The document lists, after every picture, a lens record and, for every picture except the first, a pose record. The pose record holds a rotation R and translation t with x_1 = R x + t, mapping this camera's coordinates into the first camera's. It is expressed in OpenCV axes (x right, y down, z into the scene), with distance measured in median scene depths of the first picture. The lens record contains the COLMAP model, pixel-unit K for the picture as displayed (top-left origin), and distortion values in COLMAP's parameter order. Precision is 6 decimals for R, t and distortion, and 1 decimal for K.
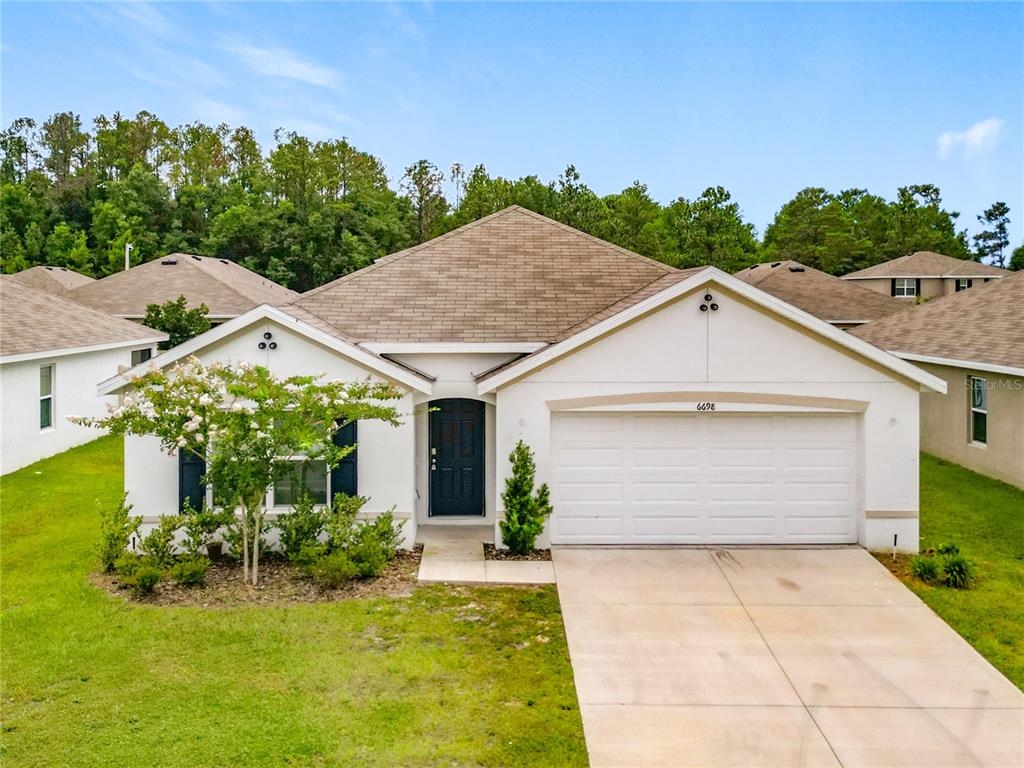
lens RADIAL K [[722.8, 0, 508.2], [0, 722.8, 385.3], [0, 0, 1]] dist [0.084392, -0.093846]
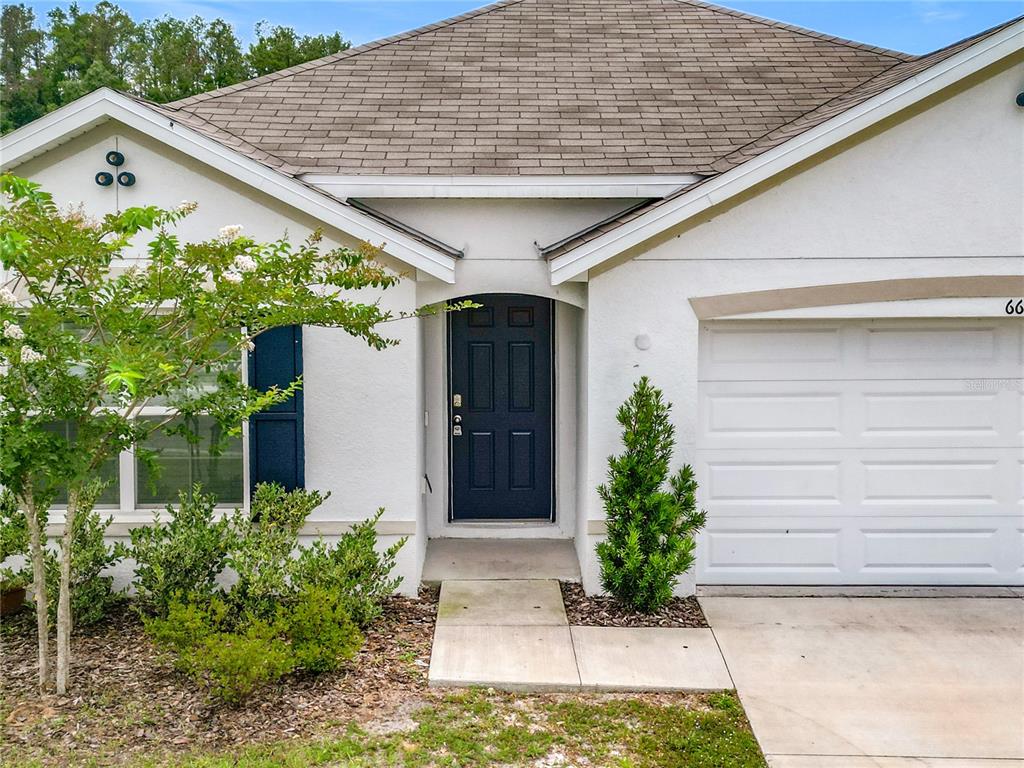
lens RADIAL K [[718.1, 0, 538.1], [0, 718.1, 401.7], [0, 0, 1]] dist [0.076438, -0.066011]
pose [[0.999504, 0.006511, 0.030826, -0.064943], [-0.009405, 0.995464, 0.094670, 0.046249], [-0.030070, -0.094913, 0.995031, 0.513808]]
